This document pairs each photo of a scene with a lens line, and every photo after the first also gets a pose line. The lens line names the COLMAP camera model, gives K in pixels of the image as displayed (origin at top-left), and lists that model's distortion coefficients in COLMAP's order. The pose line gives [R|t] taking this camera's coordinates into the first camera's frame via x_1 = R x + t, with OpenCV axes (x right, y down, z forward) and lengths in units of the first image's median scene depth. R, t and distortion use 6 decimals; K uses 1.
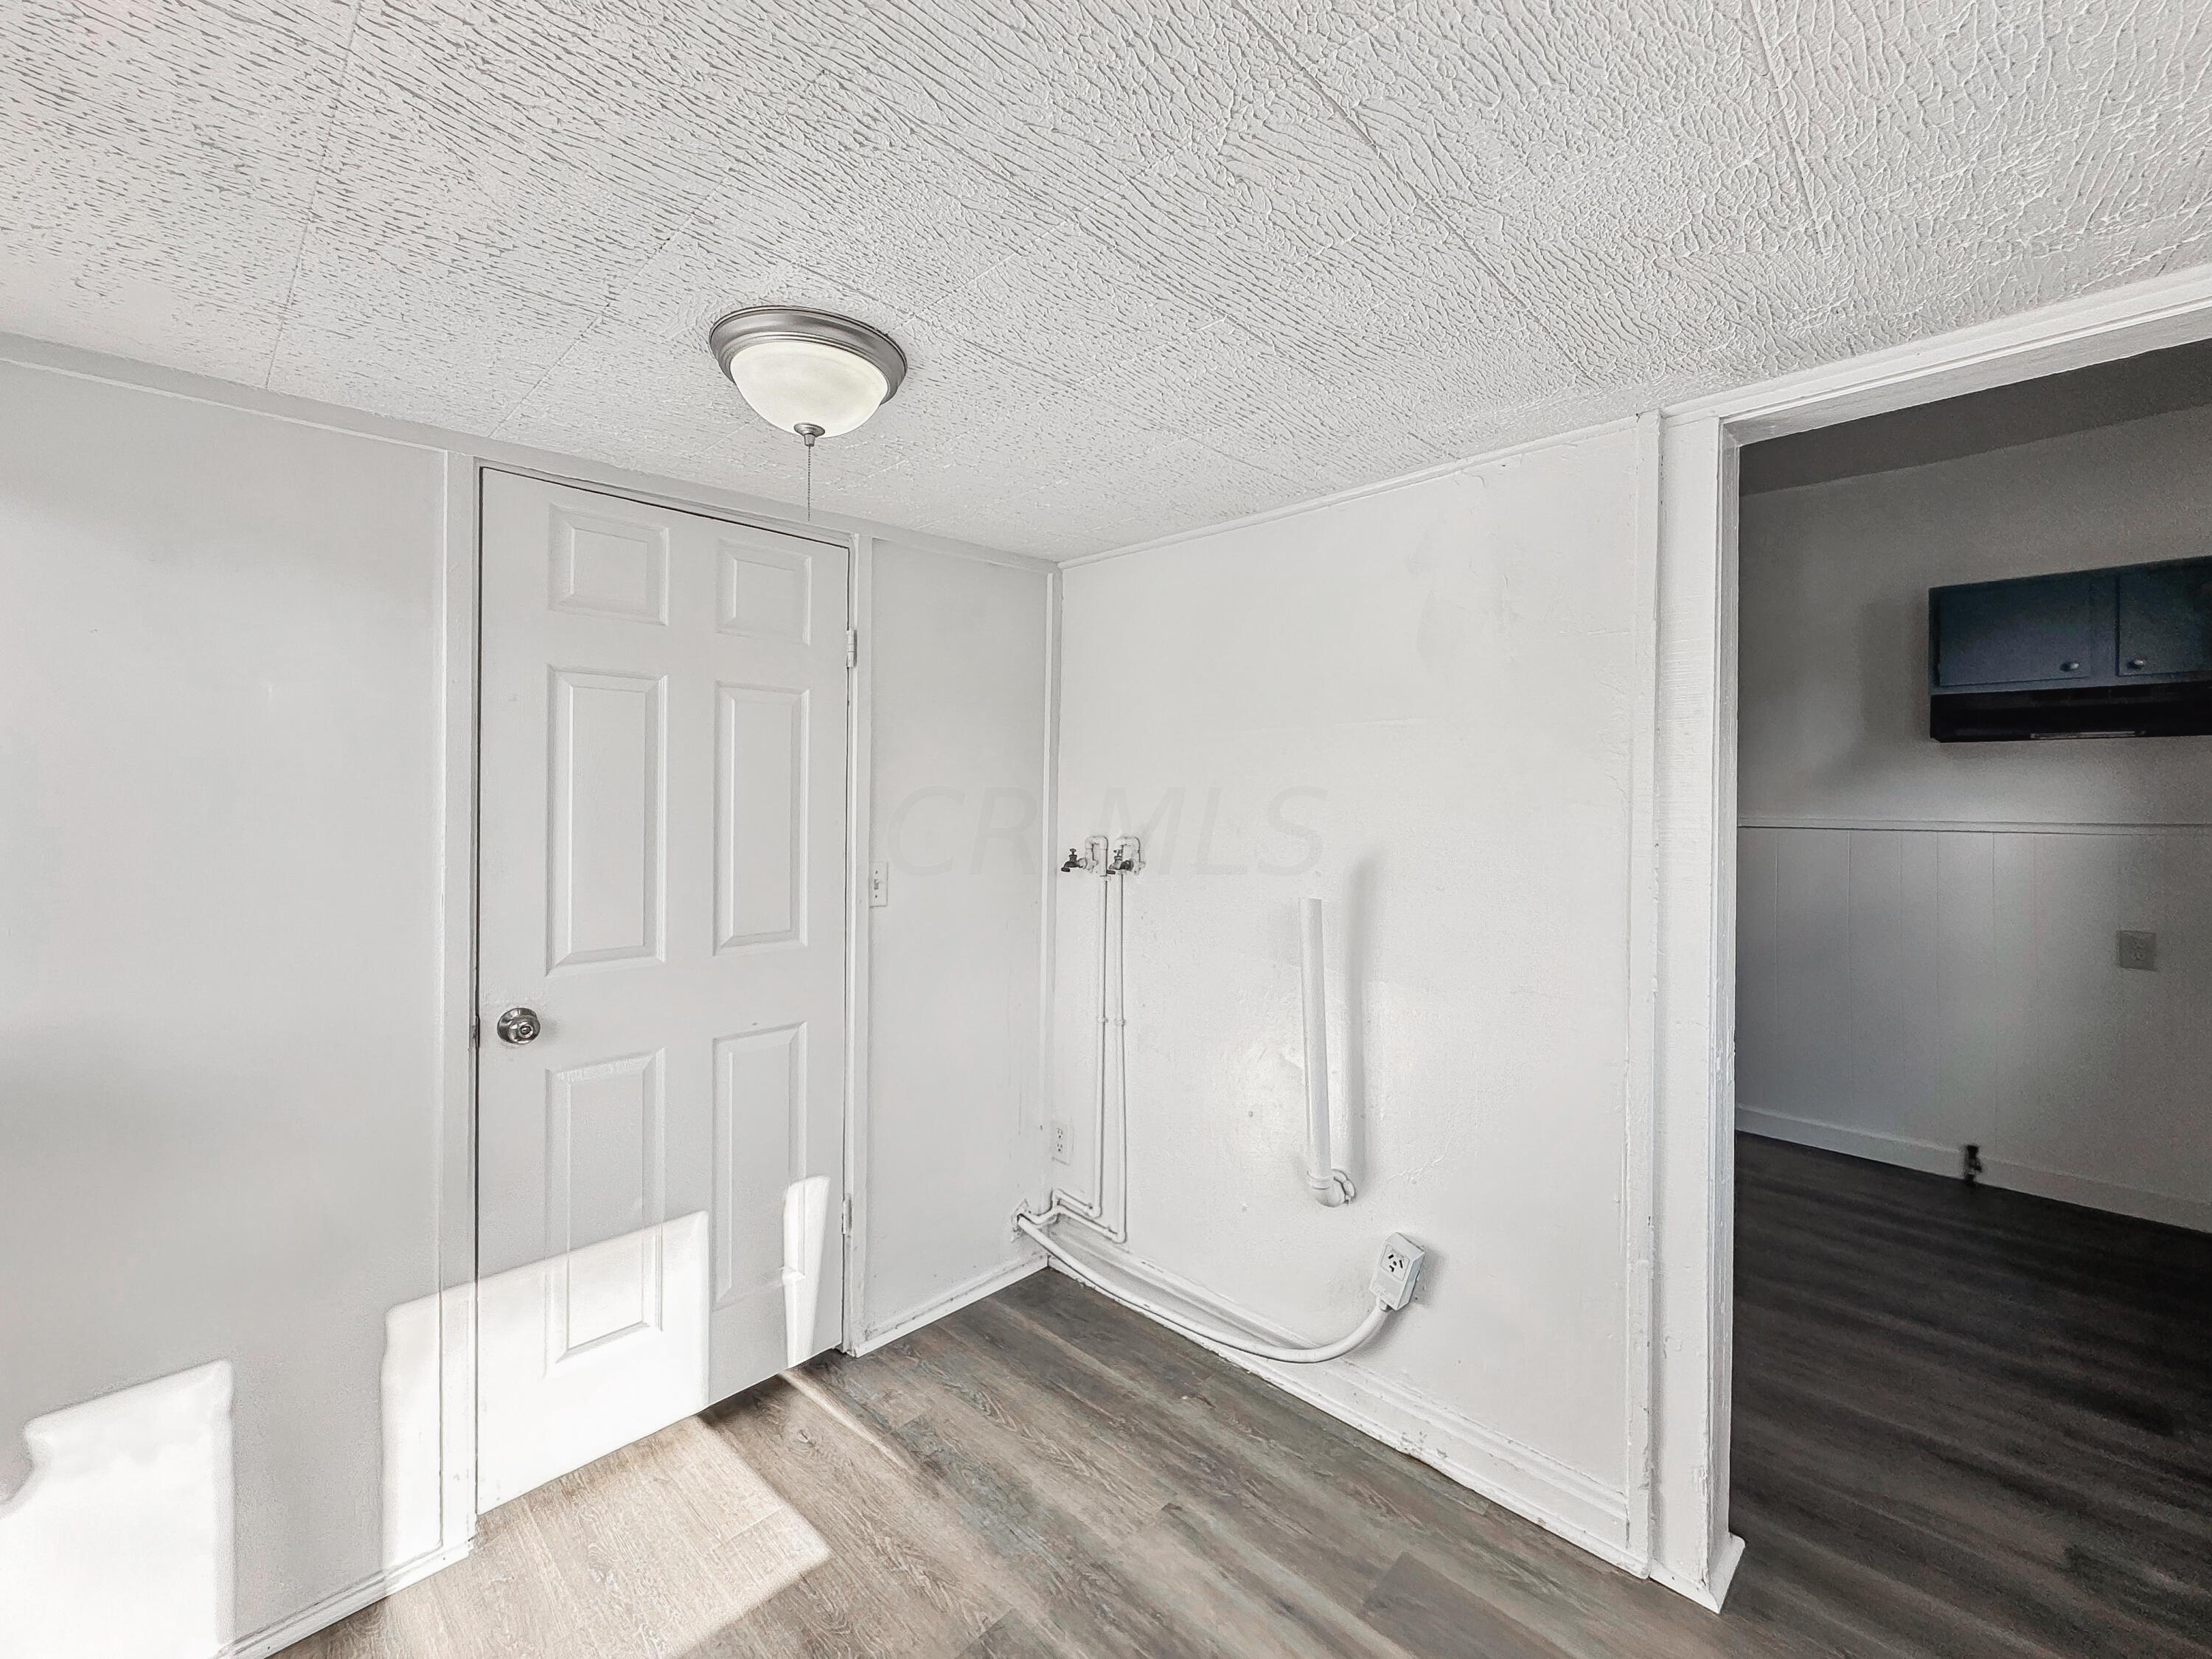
lens RADIAL K [[885.1, 0, 1104.8], [0, 885.1, 808.4], [0, 0, 1]] dist [-0.000575, -0.000313]
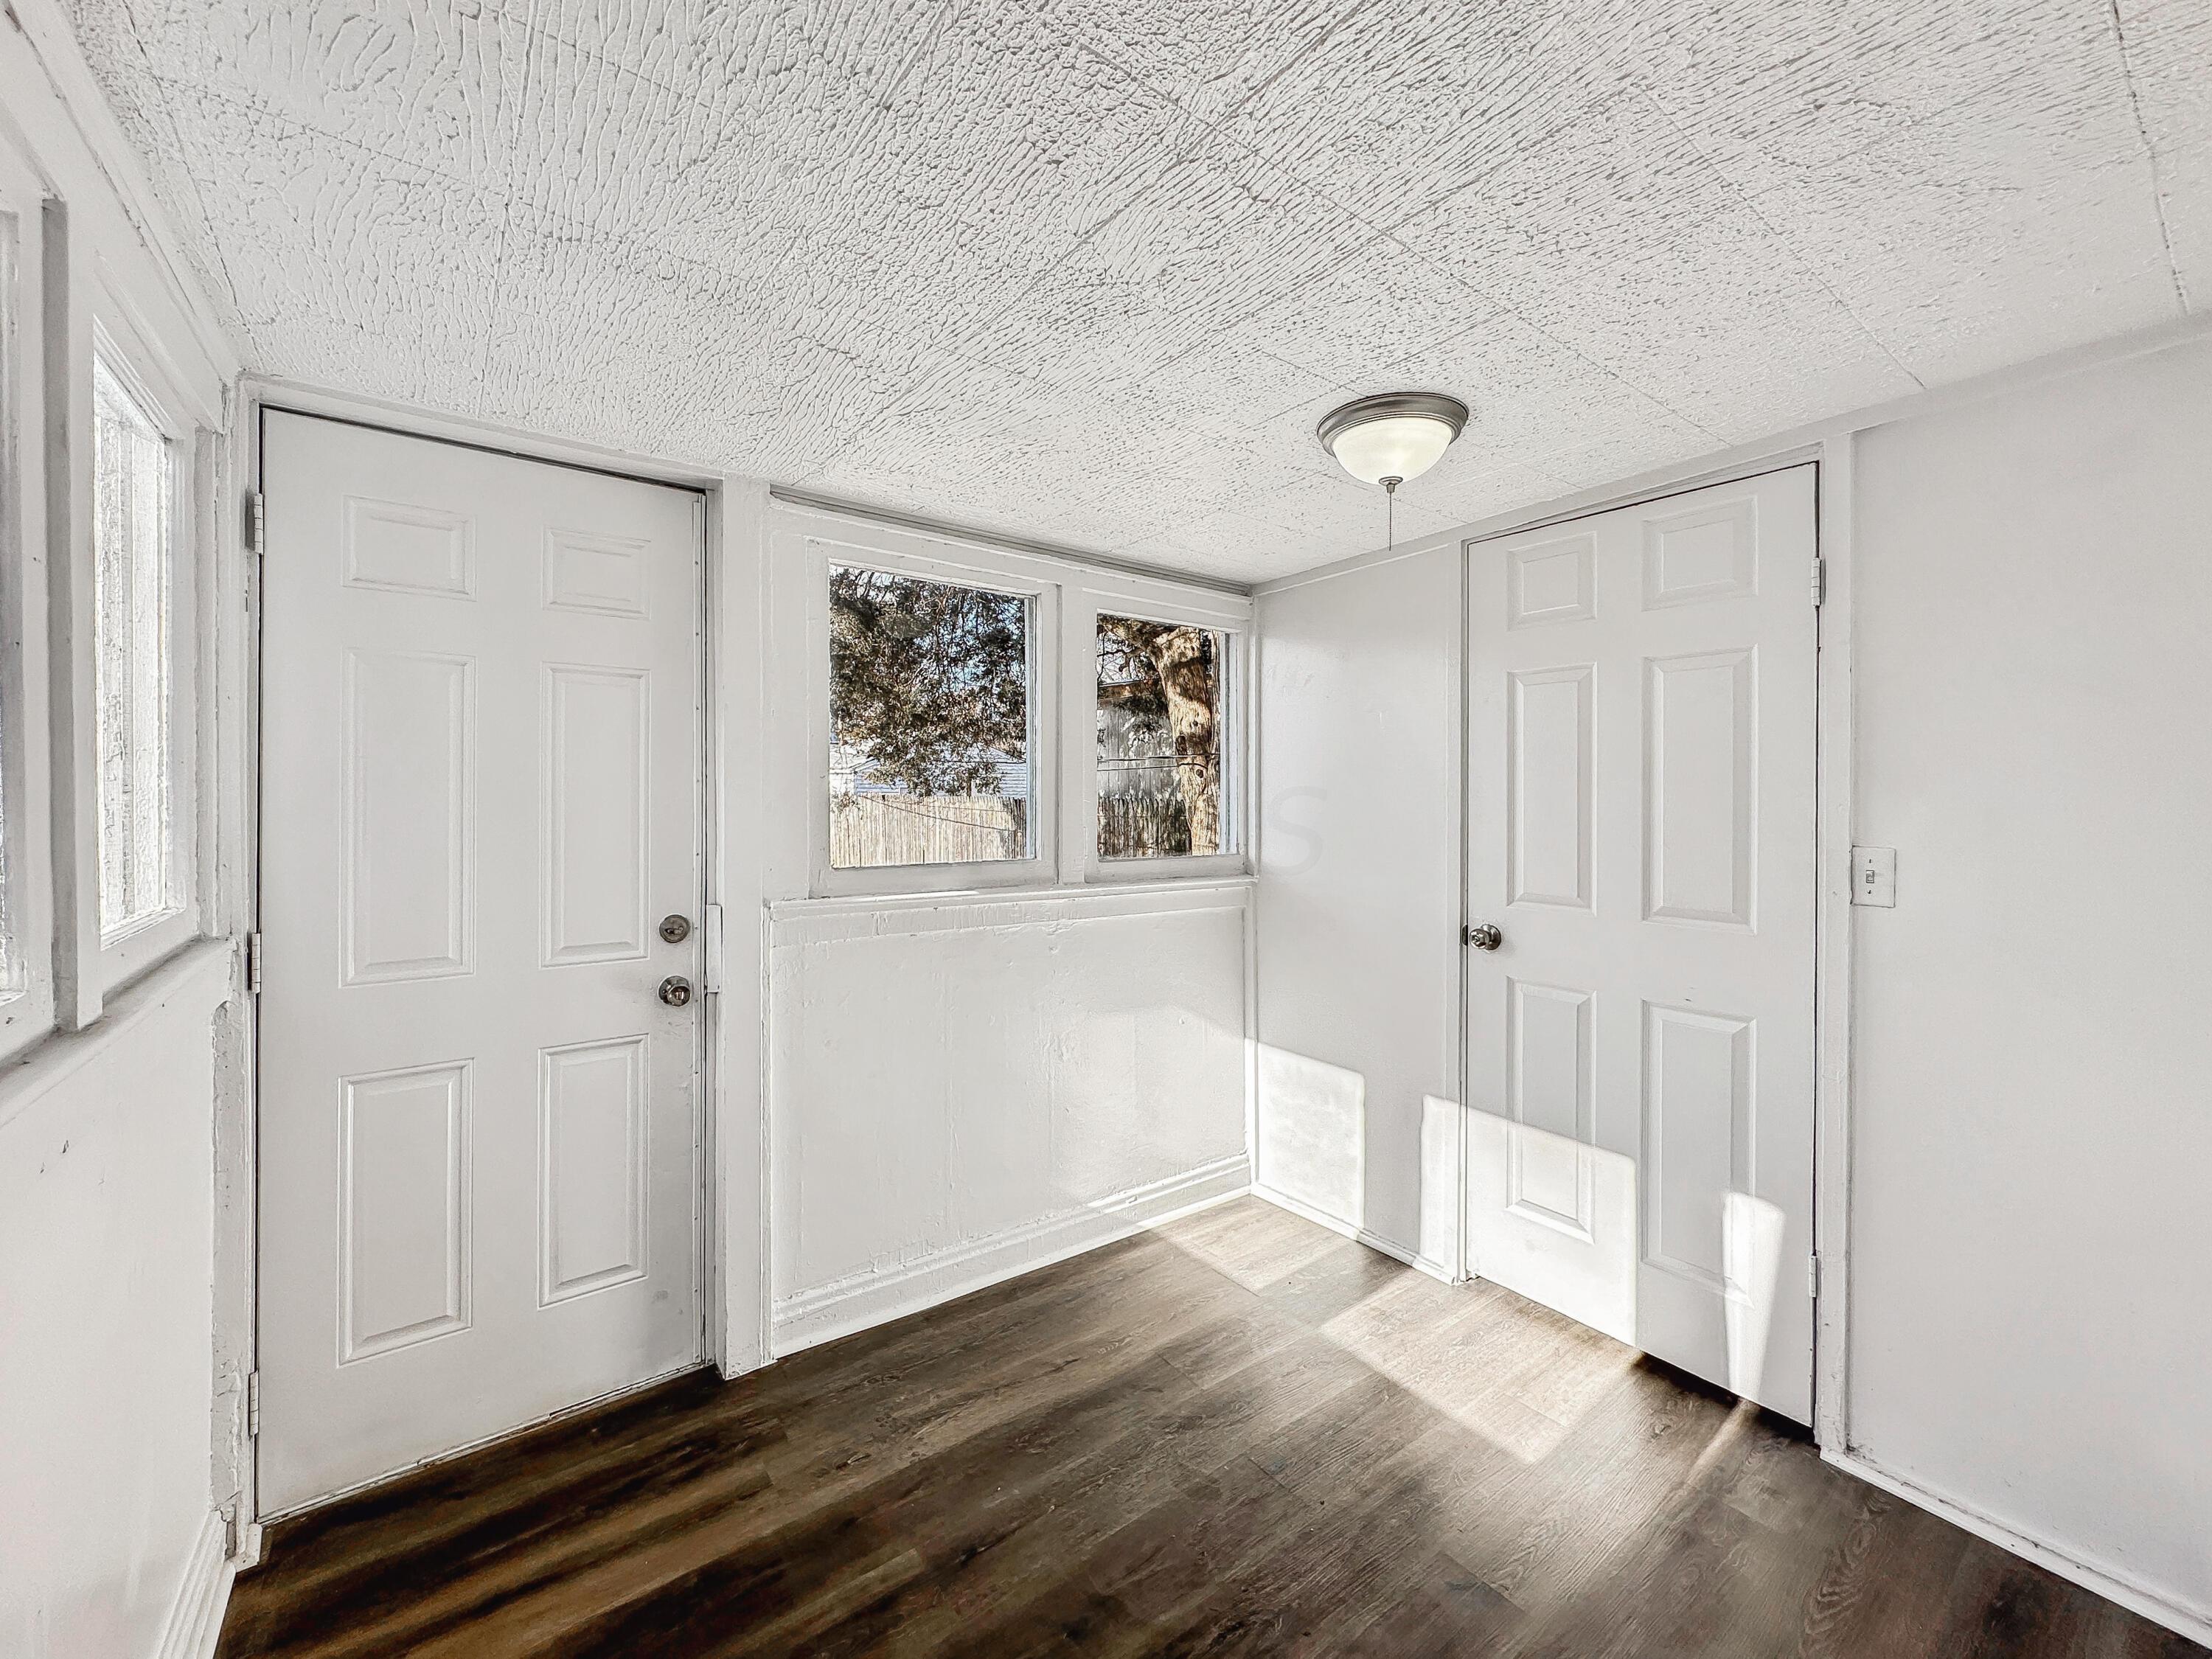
lens RADIAL K [[885.1, 0, 1097.0], [0, 885.1, 800.7], [0, 0, 1]] dist [-0.000575, -0.000313]
pose [[-0.159609, 0.006093, -0.987161, 0.690080], [-0.005027, 0.999963, 0.006985, 0.020674], [0.987167, 0.006077, -0.159573, 0.528680]]
